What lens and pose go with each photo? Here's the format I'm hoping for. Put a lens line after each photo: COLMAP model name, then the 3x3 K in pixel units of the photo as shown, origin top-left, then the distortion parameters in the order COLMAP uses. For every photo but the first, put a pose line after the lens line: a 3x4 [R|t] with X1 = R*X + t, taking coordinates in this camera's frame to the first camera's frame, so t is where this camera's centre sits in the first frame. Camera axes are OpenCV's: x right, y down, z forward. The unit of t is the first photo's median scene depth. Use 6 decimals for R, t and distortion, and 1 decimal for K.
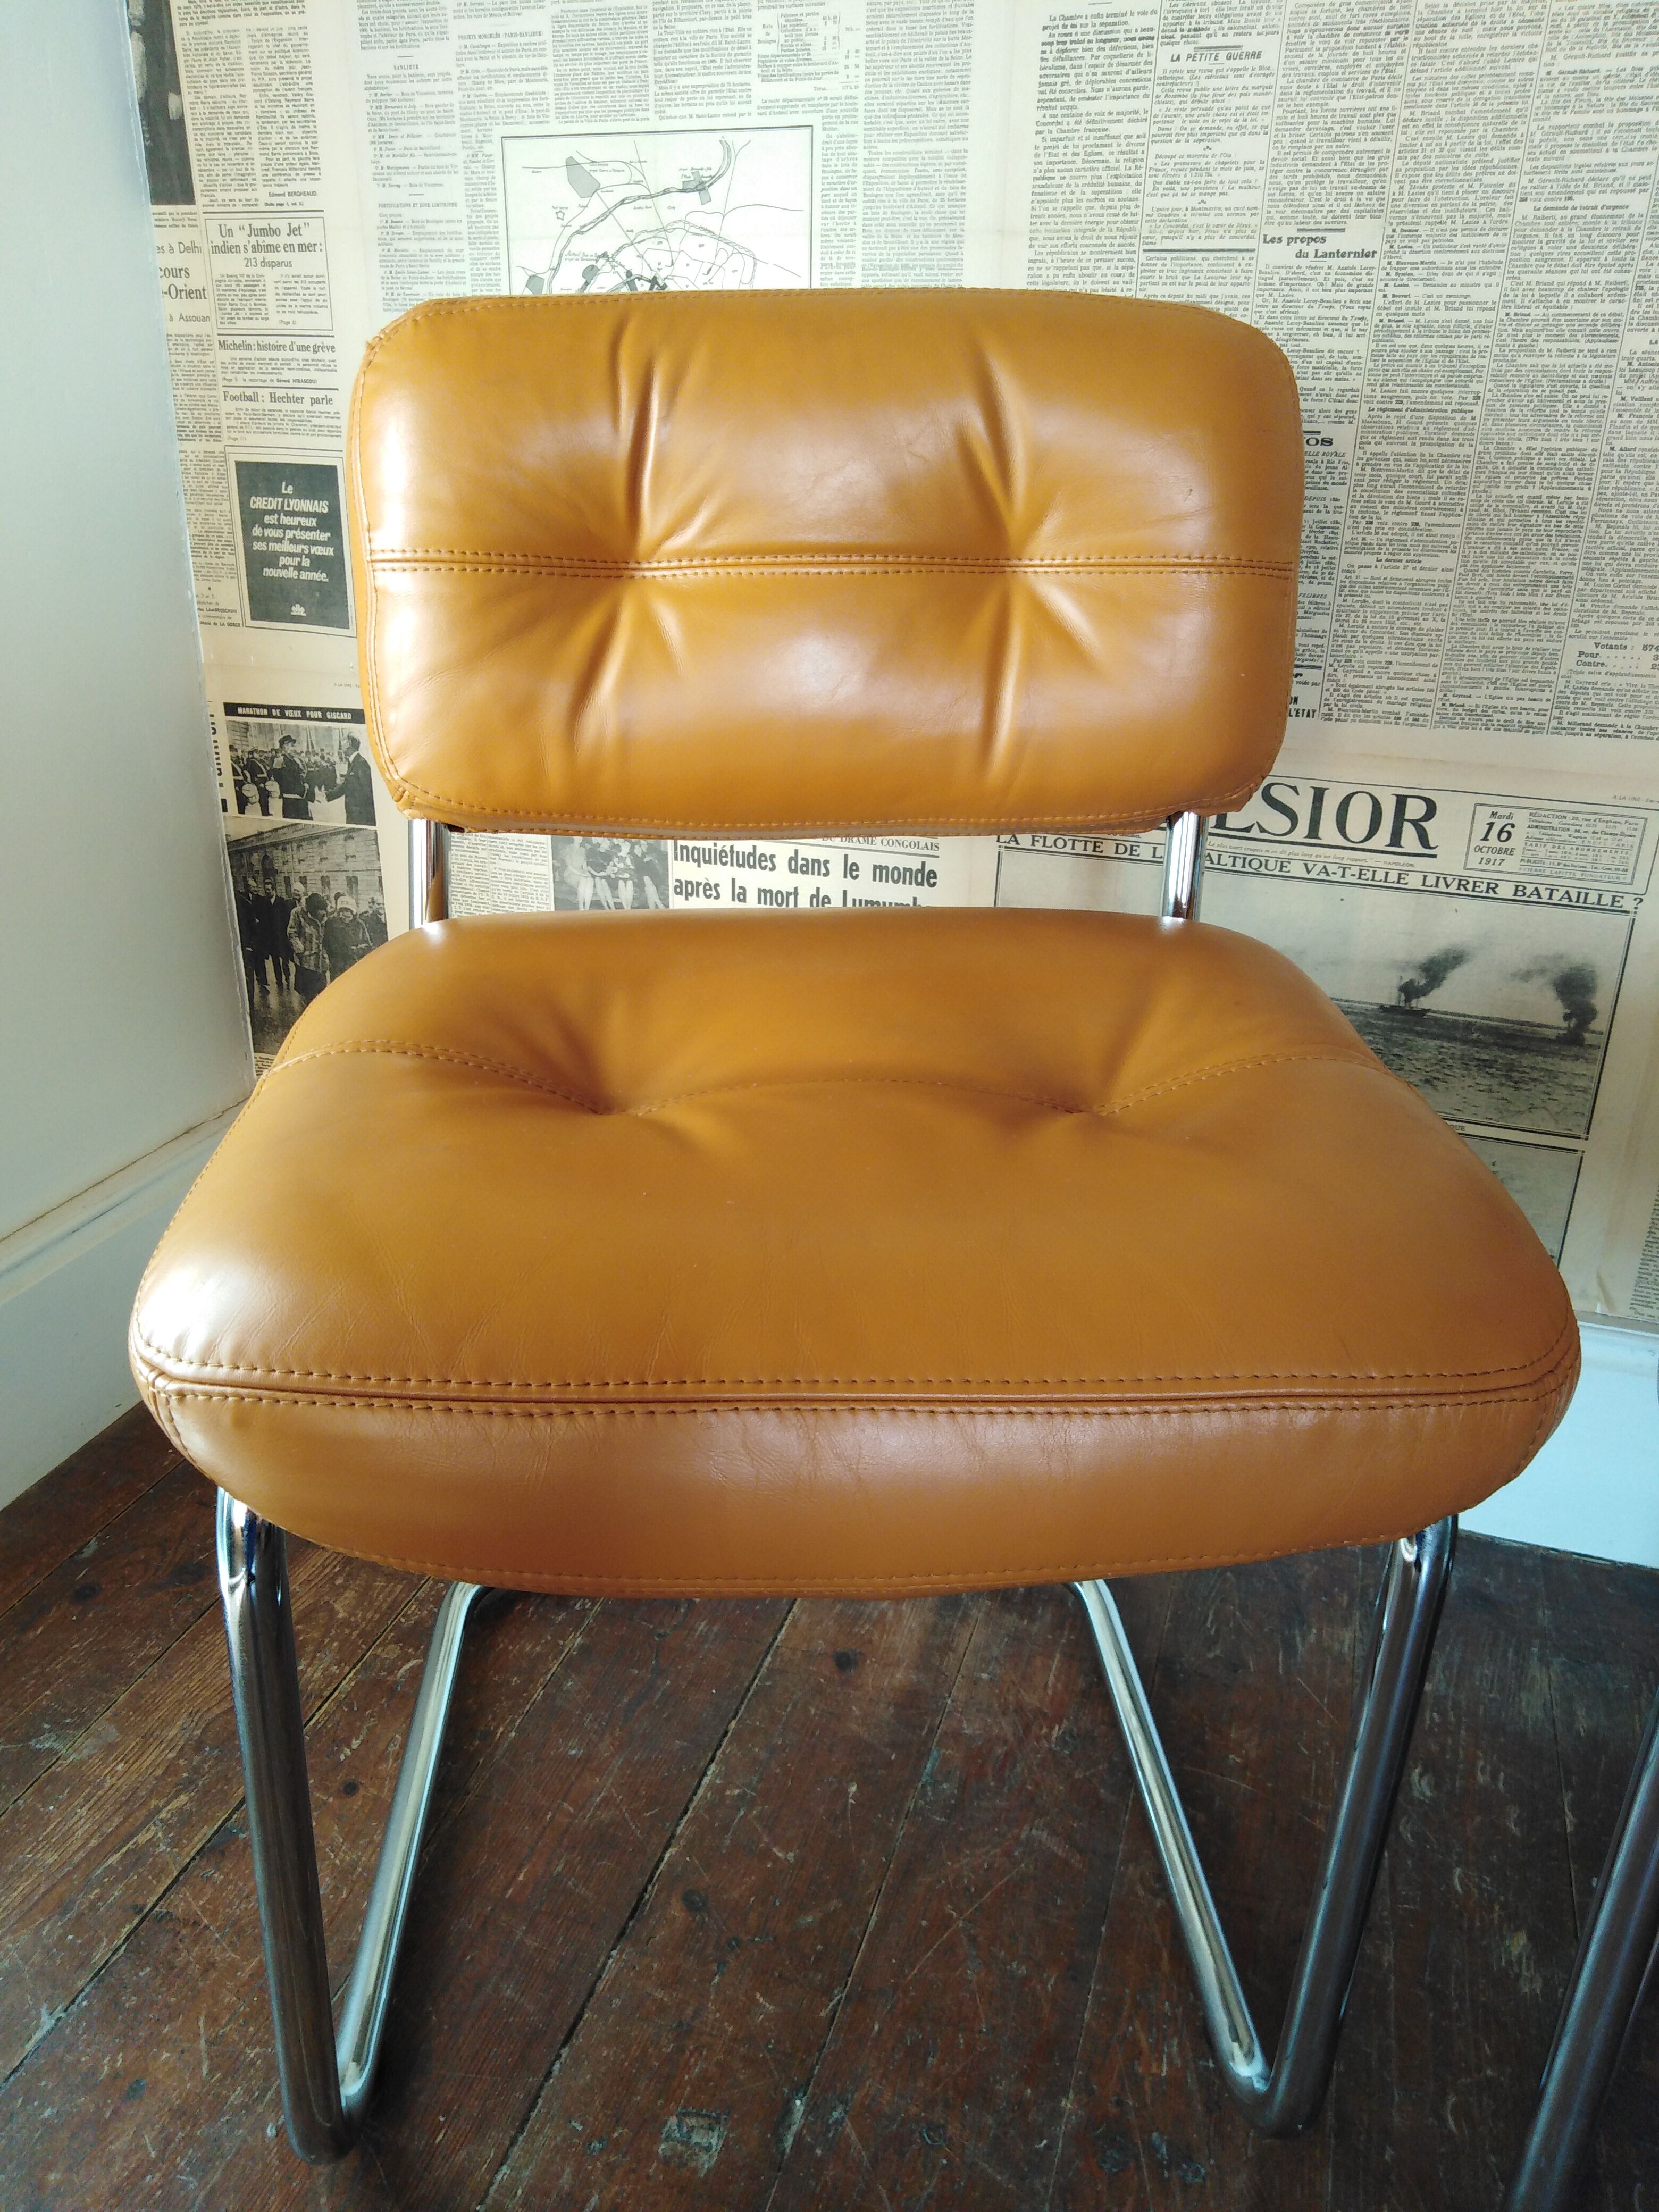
lens RADIAL K [[1655.6, 0, 822.4], [0, 1655.6, 1099.4], [0, 0, 1]] dist [0.013744, -0.010357]
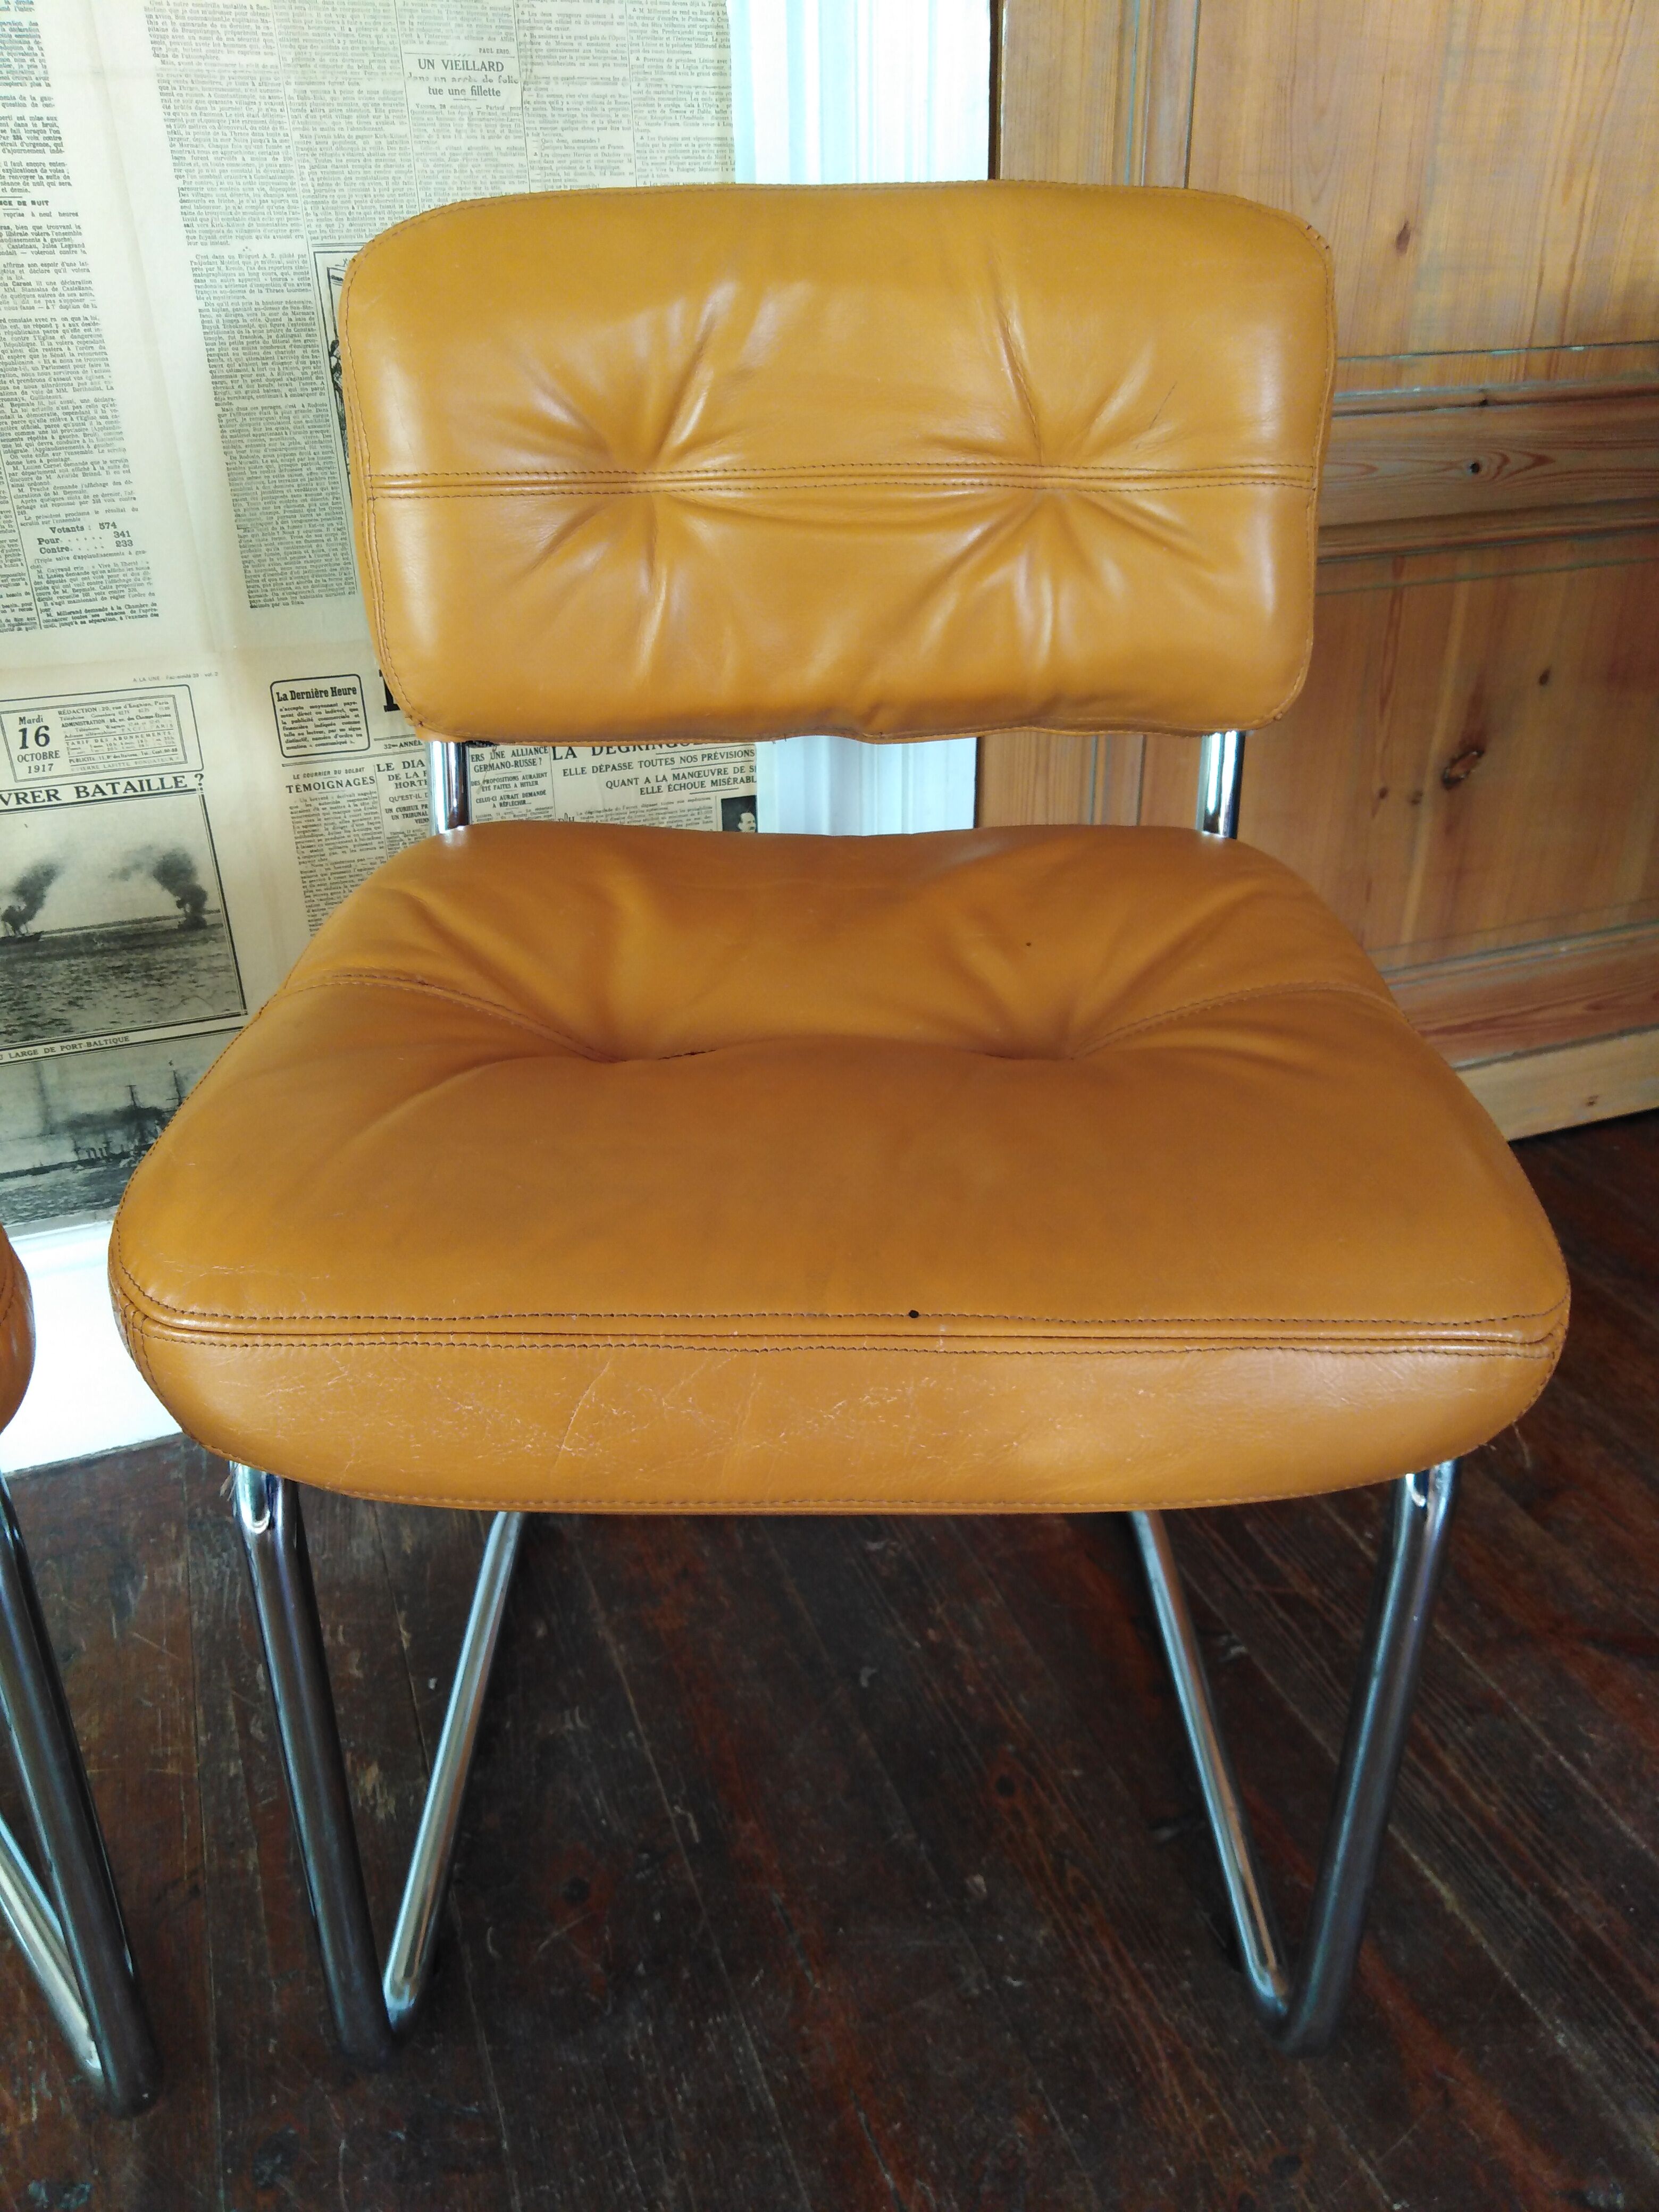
lens RADIAL K [[1655.6, 0, 830.1], [0, 1655.6, 1094.6], [0, 0, 1]] dist [0.013744, -0.010357]
pose [[0.776695, -0.320310, 0.542353, 0.181587], [0.275784, 0.947060, 0.164382, 0.002549], [-0.566294, 0.021898, 0.823913, -0.039564]]
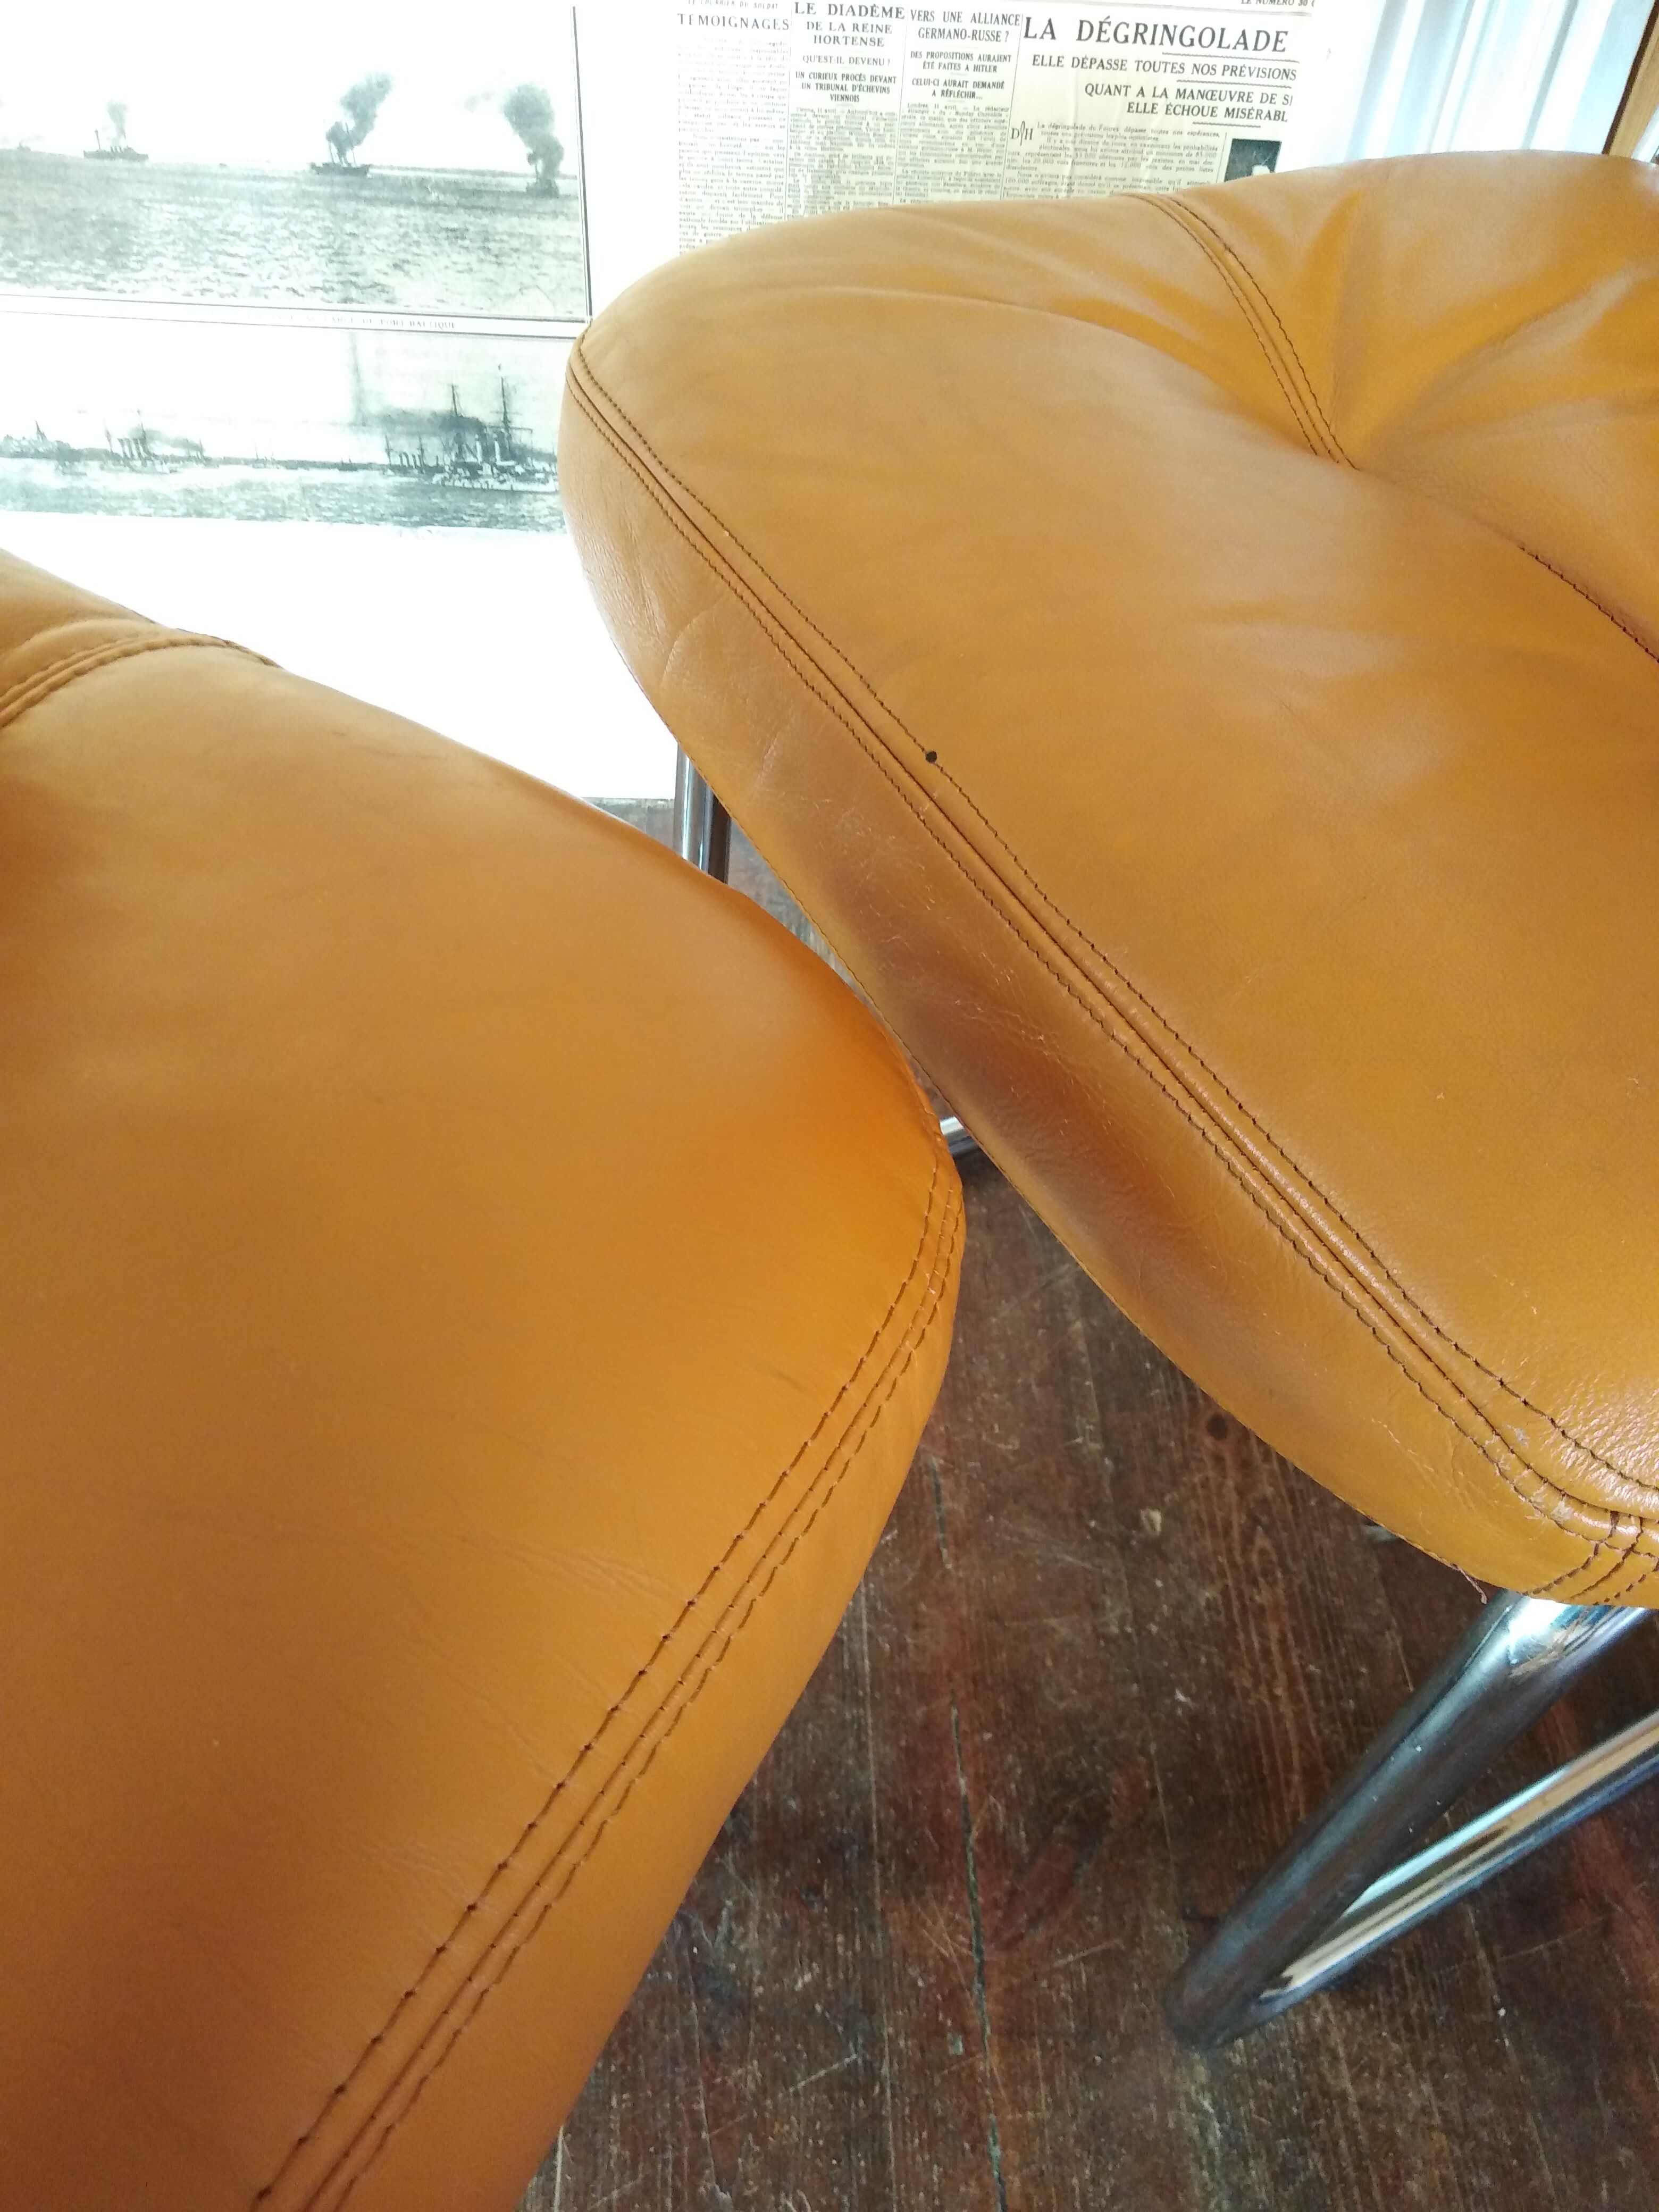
lens RADIAL K [[1655.6, 0, 838.6], [0, 1655.6, 1087.4], [0, 0, 1]] dist [0.013744, -0.010357]
pose [[0.937852, -0.232495, 0.257642, 0.286450], [0.105723, 0.898532, 0.425985, 0.028554], [-0.330539, -0.372273, 0.867270, 0.088498]]
